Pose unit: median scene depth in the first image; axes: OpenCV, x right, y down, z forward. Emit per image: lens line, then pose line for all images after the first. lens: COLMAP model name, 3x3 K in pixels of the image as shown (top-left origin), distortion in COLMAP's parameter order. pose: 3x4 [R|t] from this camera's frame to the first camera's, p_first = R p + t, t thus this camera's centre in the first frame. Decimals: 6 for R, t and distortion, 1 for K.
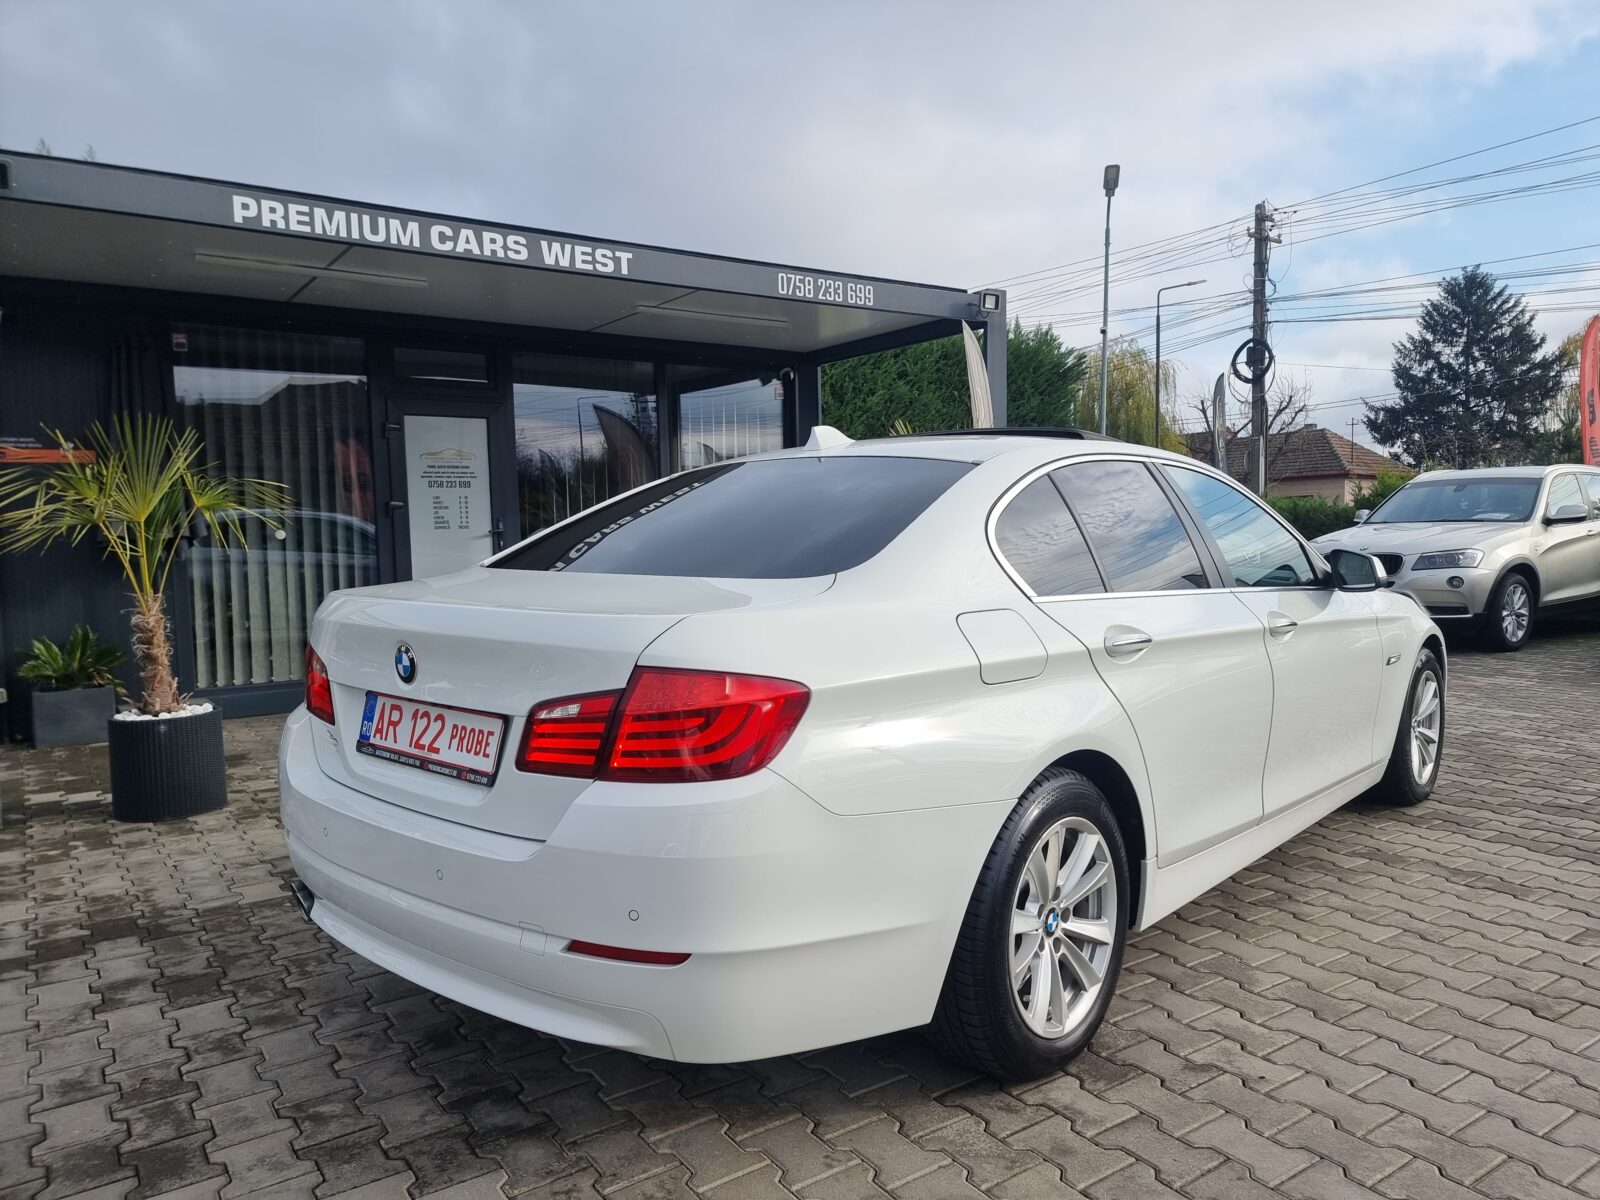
lens RADIAL K [[1118.8, 0, 802.2], [0, 1118.8, 601.0], [0, 0, 1]] dist [0.049135, -0.050918]
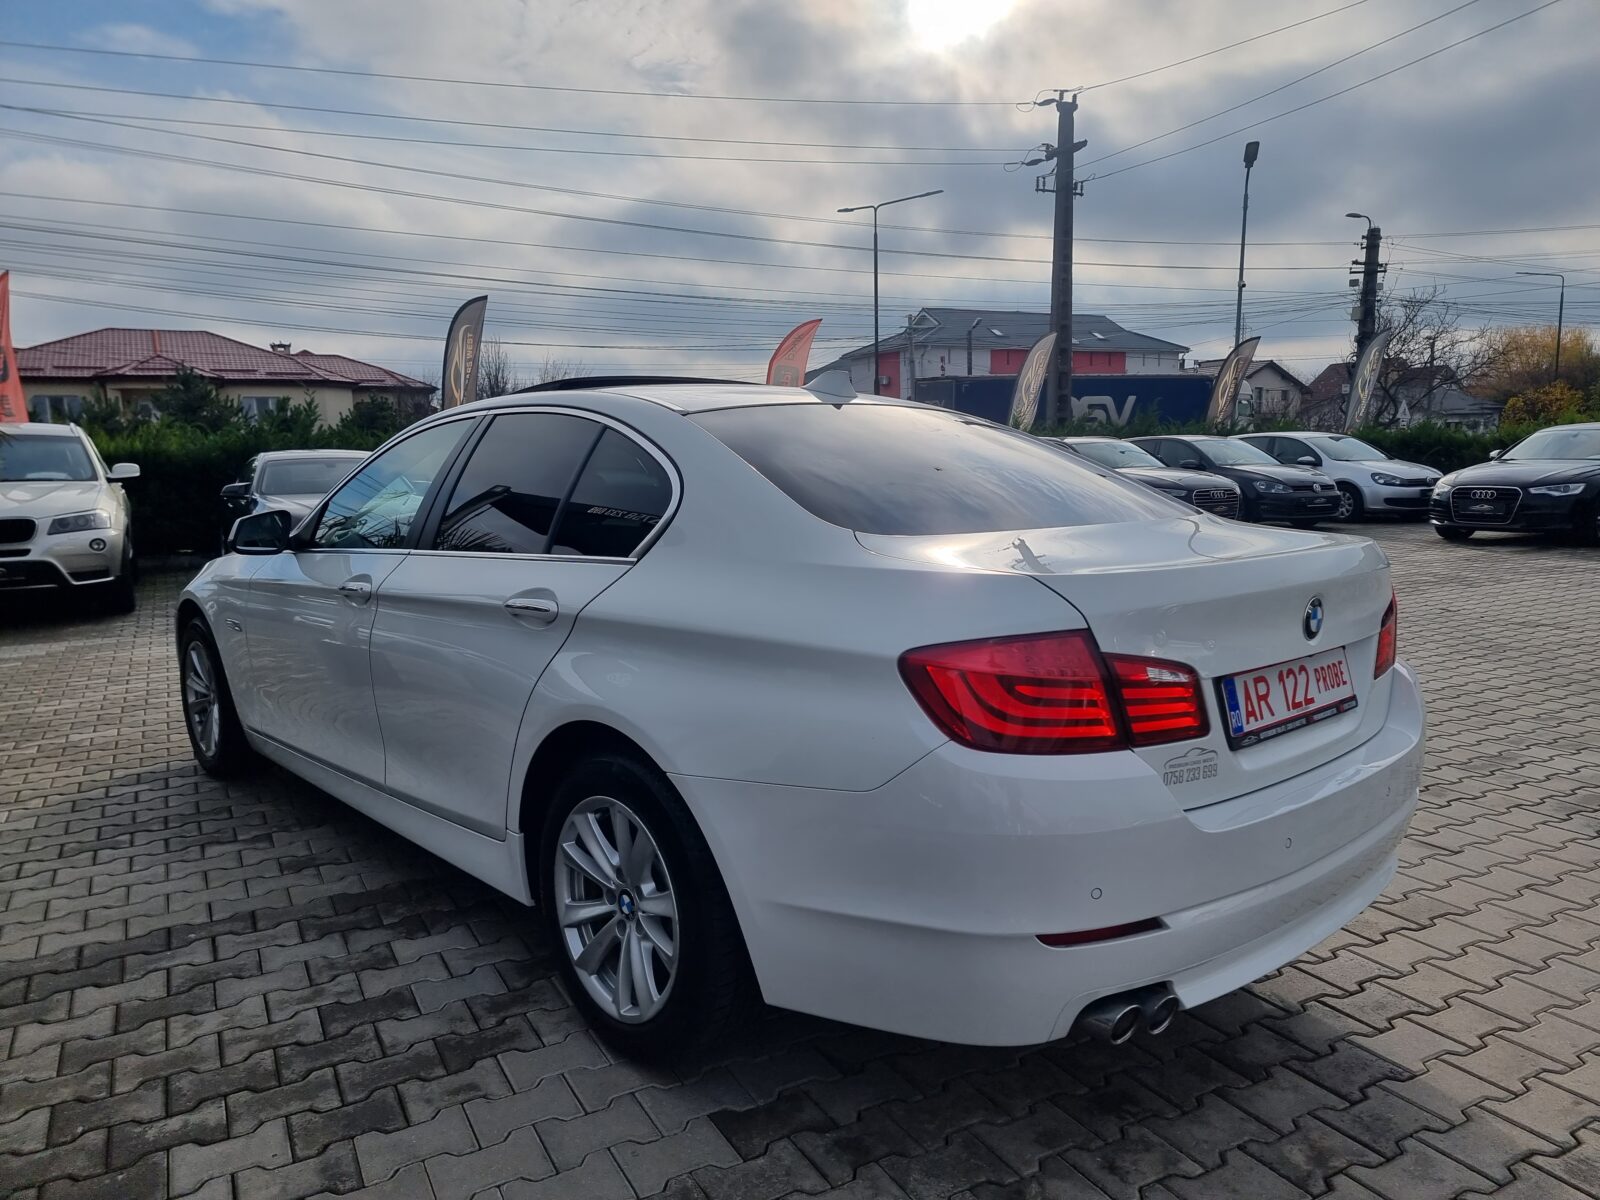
lens RADIAL K [[1118.8, 0, 802.8], [0, 1118.8, 601.1], [0, 0, 1]] dist [0.049135, -0.050918]
pose [[0.102419, -0.112360, 0.988375, -1.283643], [0.080505, 0.991277, 0.104348, -0.088179], [-0.991478, 0.068882, 0.110571, 1.275567]]
